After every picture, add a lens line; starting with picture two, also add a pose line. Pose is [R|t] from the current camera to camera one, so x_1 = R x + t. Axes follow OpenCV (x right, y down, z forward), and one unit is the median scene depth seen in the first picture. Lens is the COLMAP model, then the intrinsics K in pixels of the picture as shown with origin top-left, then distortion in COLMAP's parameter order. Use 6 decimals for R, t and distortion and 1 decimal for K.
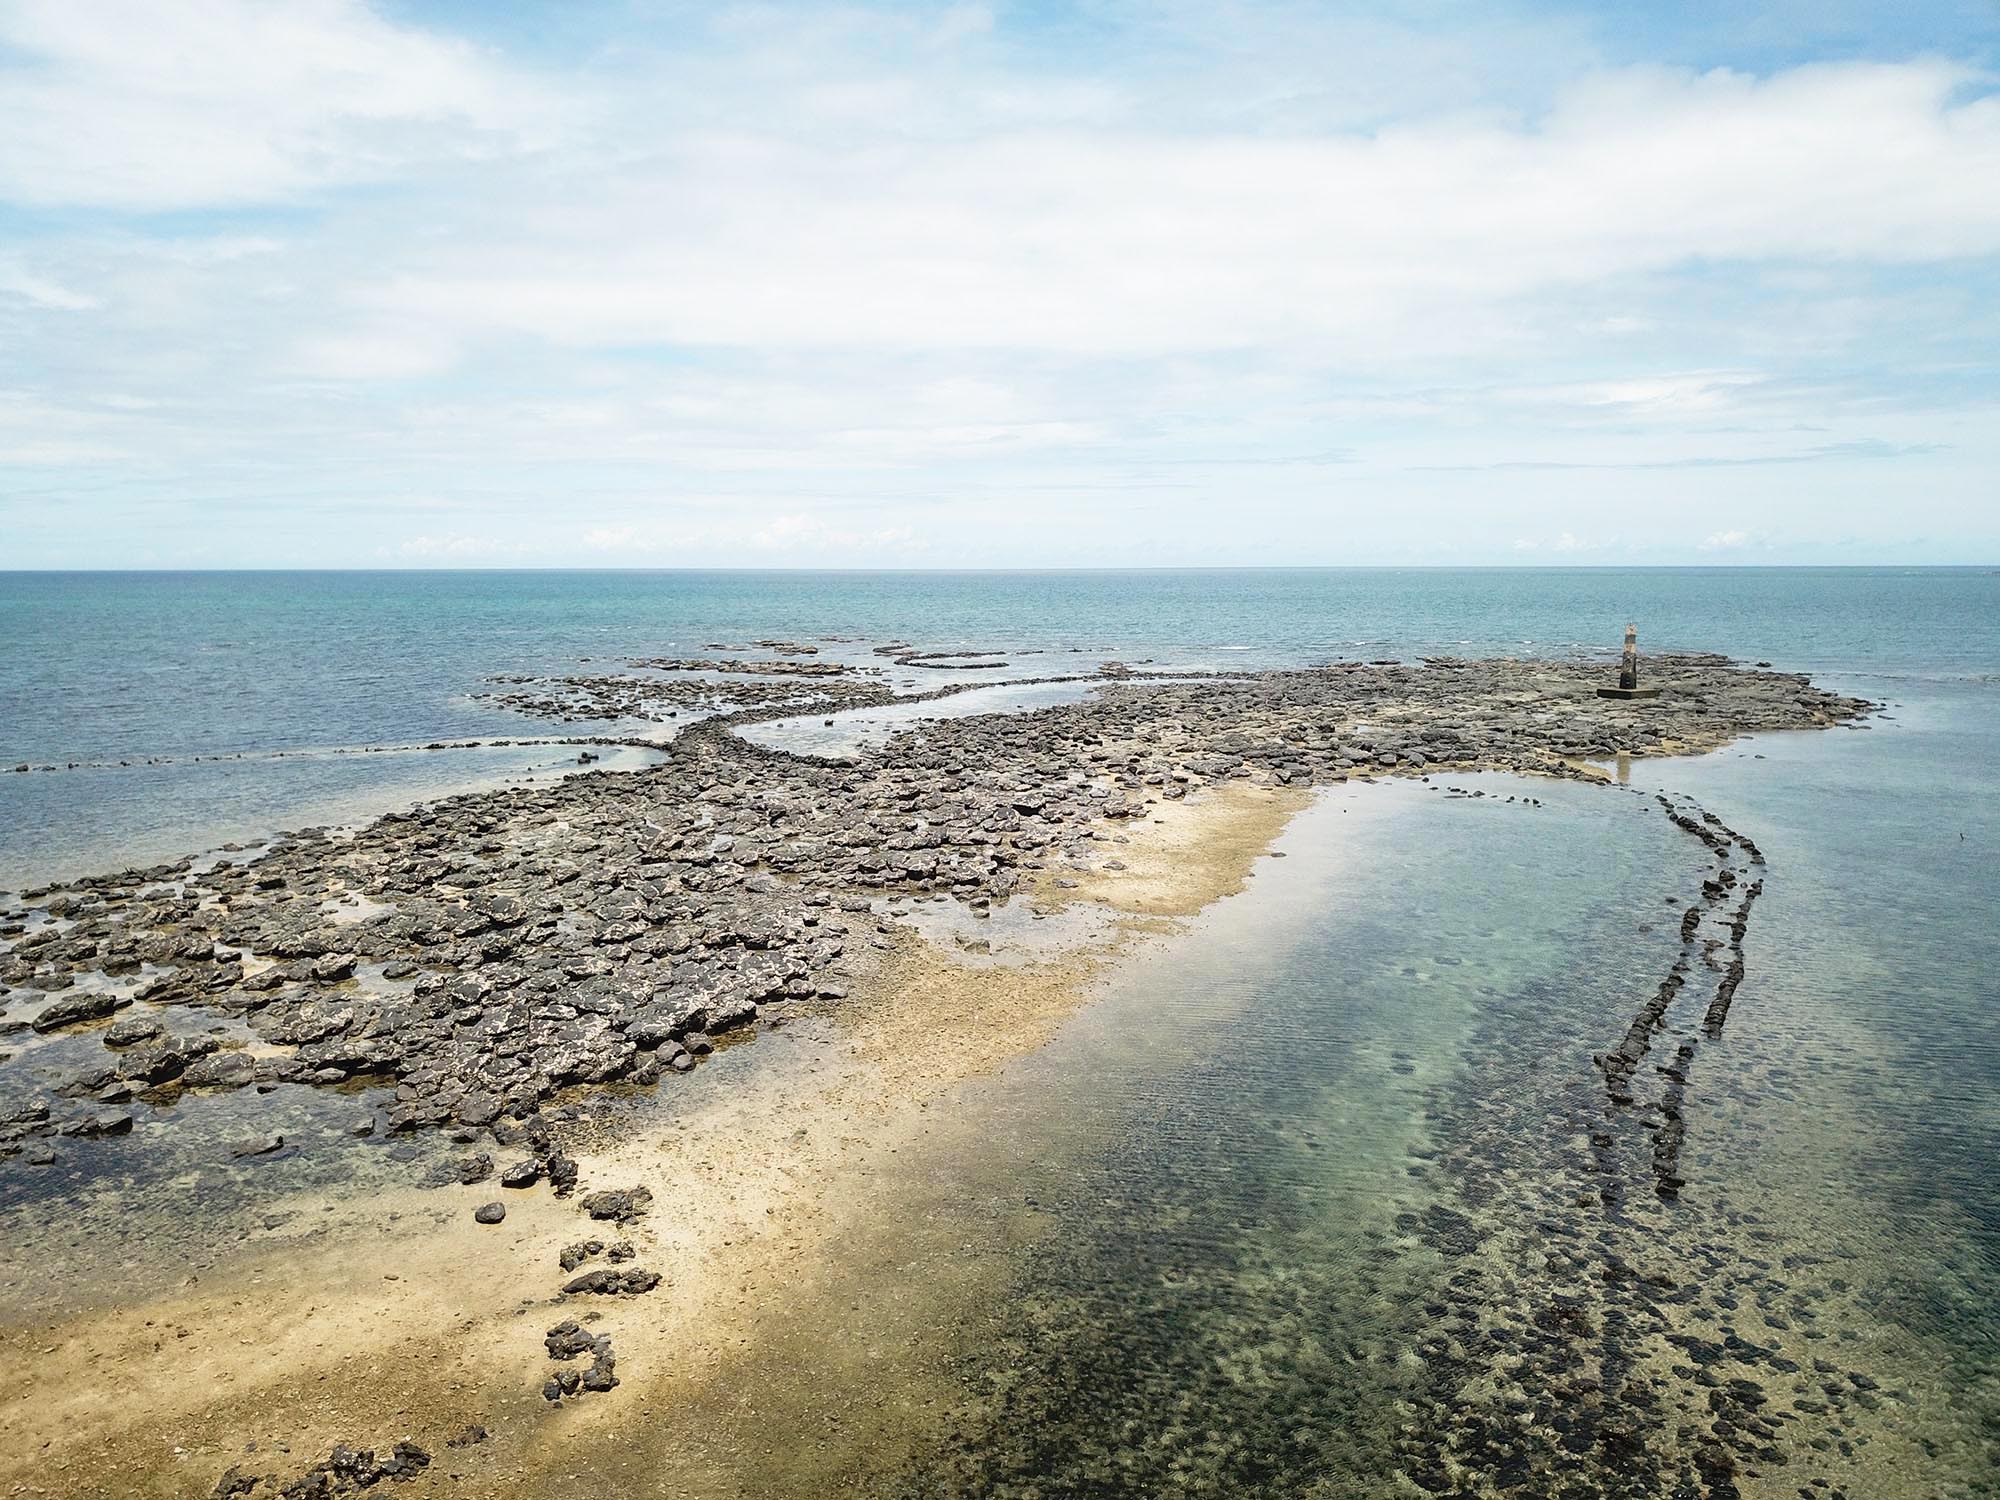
lens RADIAL K [[1481.8, 0, 963.4], [0, 1481.8, 668.8], [0, 0, 1]] dist [0.008726, -0.004108]
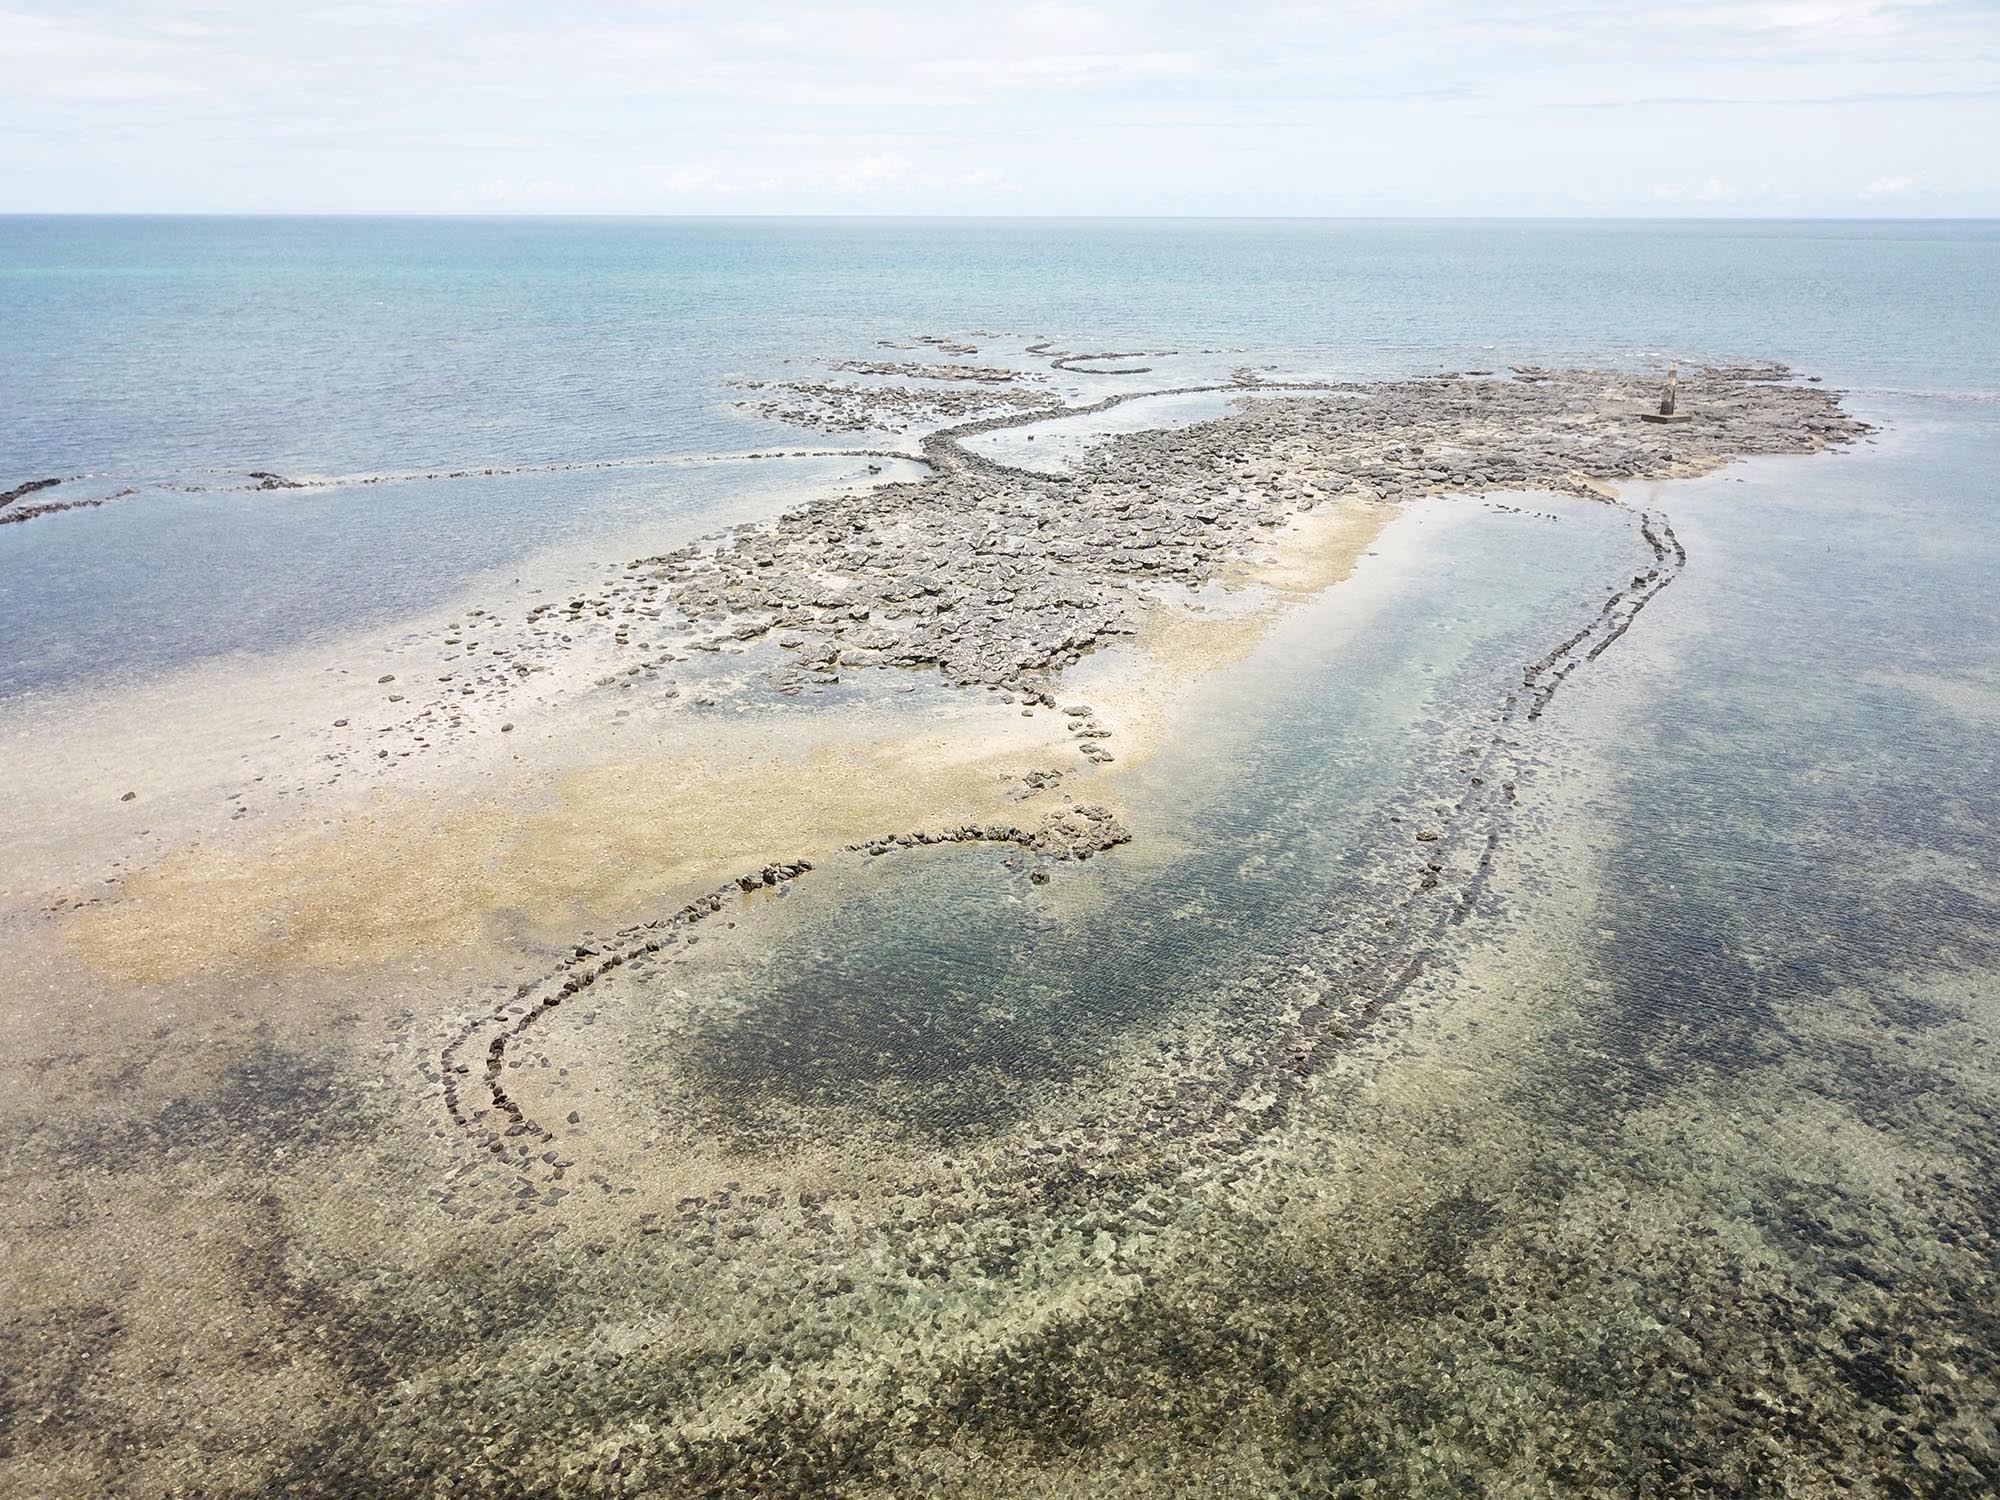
lens RADIAL K [[1481.8, 0, 1014.6], [0, 1481.8, 760.1], [0, 0, 1]] dist [0.008726, -0.004108]
pose [[0.999532, 0.020242, -0.022926, -0.089648], [-0.013008, 0.959822, 0.280307, -0.071361], [0.027679, -0.279878, 0.959636, -0.409913]]
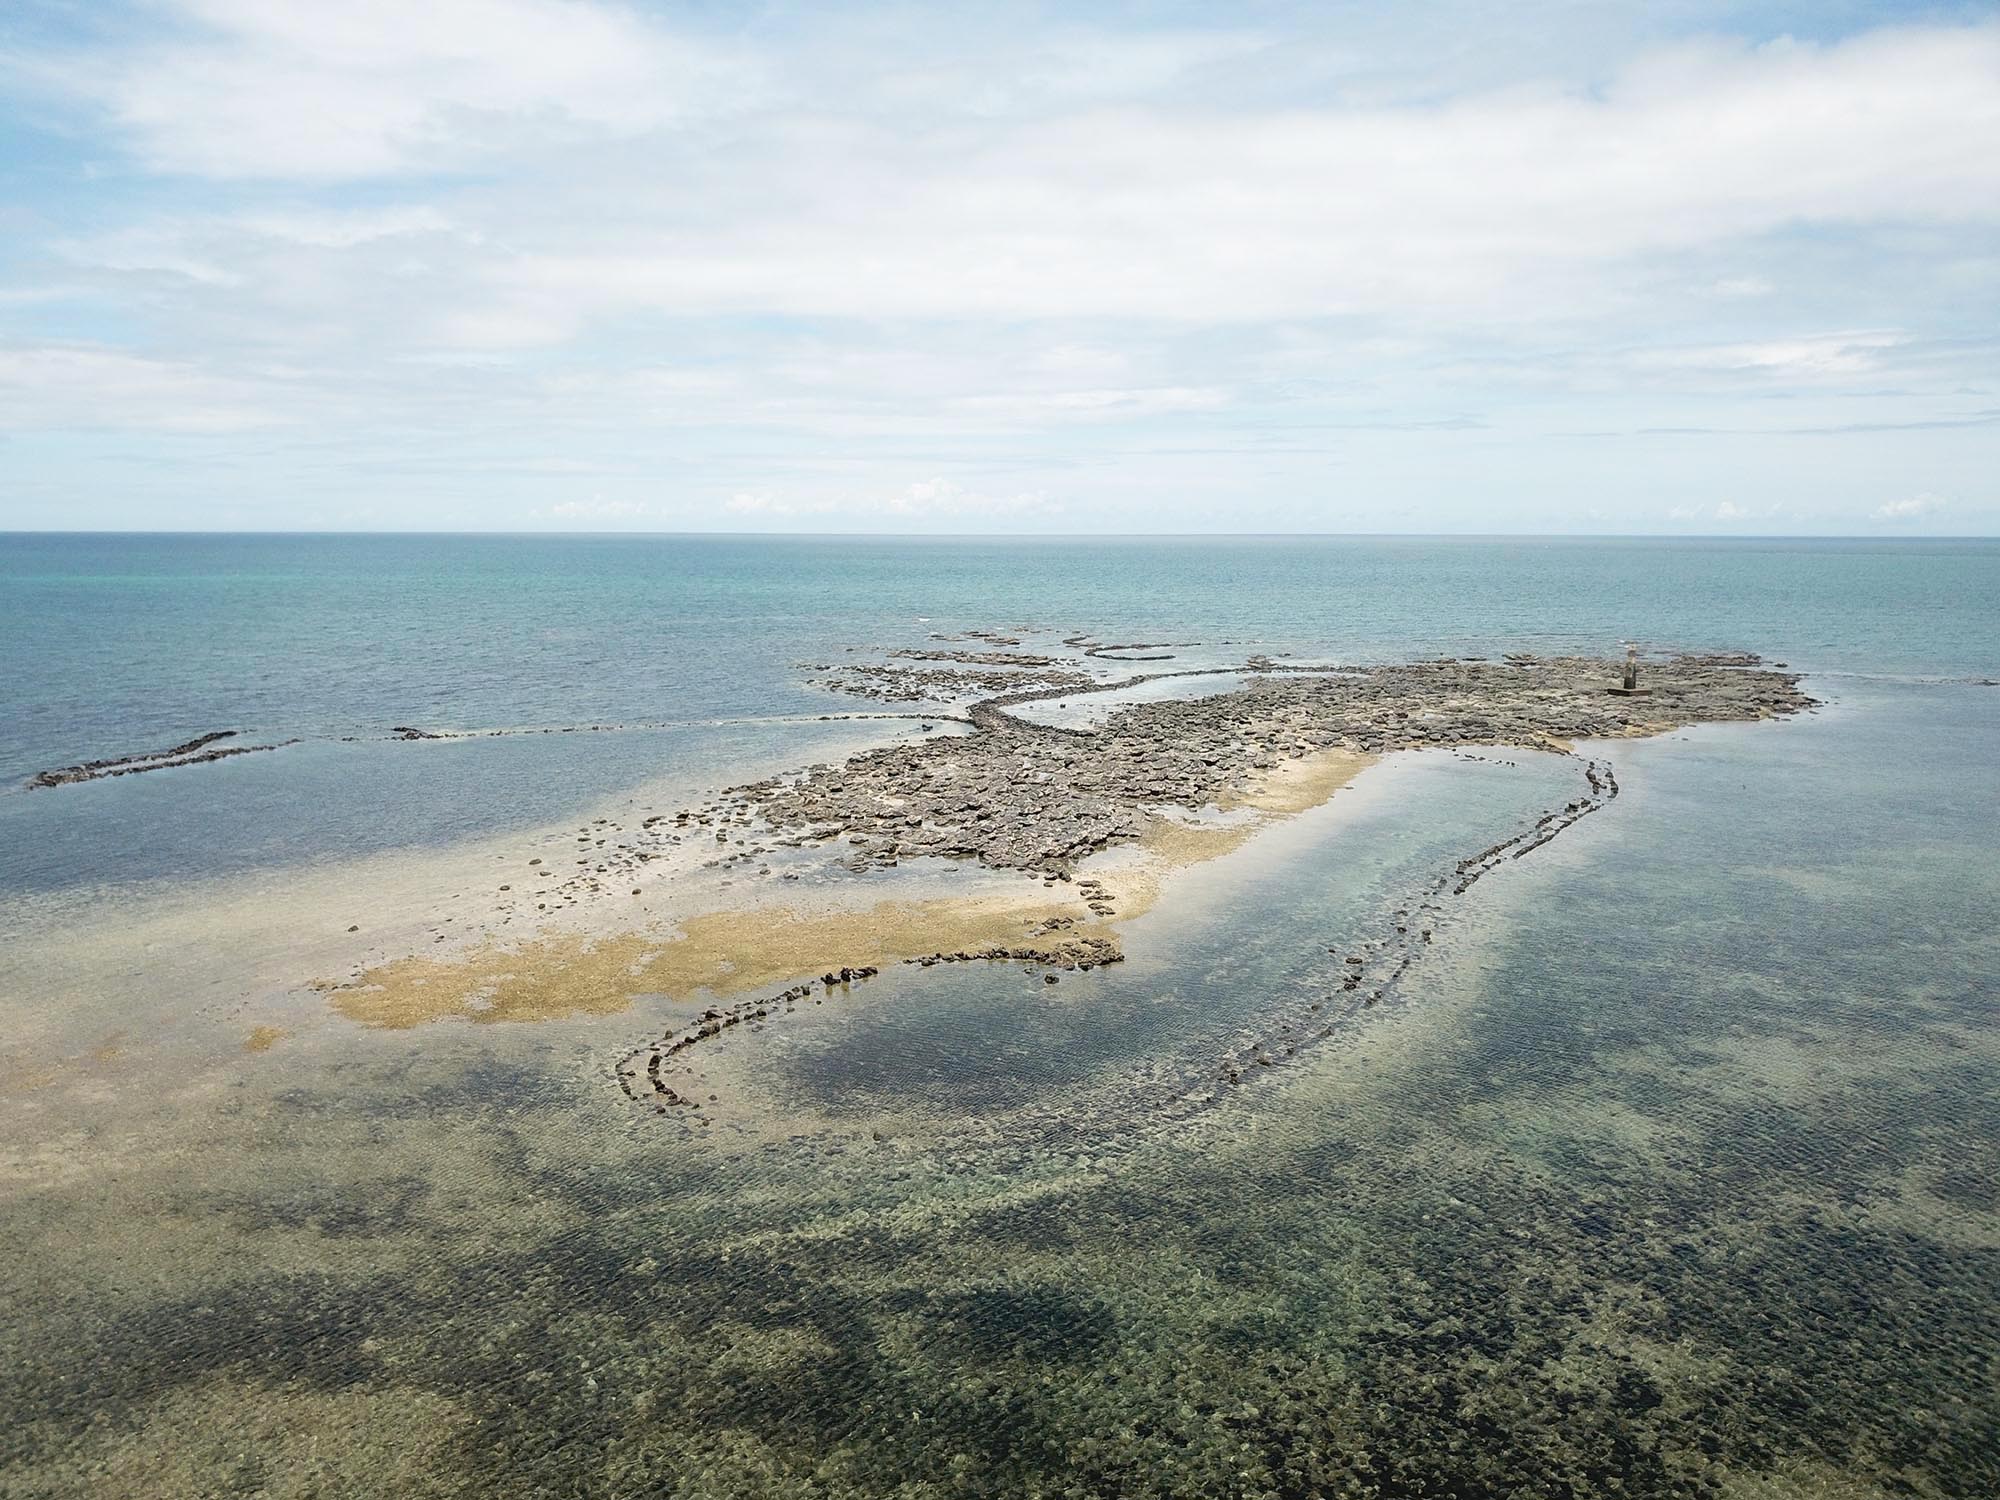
lens RADIAL K [[1481.8, 0, 1028.8], [0, 1481.8, 802.6], [0, 0, 1]] dist [0.008726, -0.004108]
pose [[0.998717, 0.018719, -0.047062, -0.070154], [-0.013374, 0.993682, 0.111428, -0.040230], [0.048851, -0.110656, 0.992657, -0.607280]]
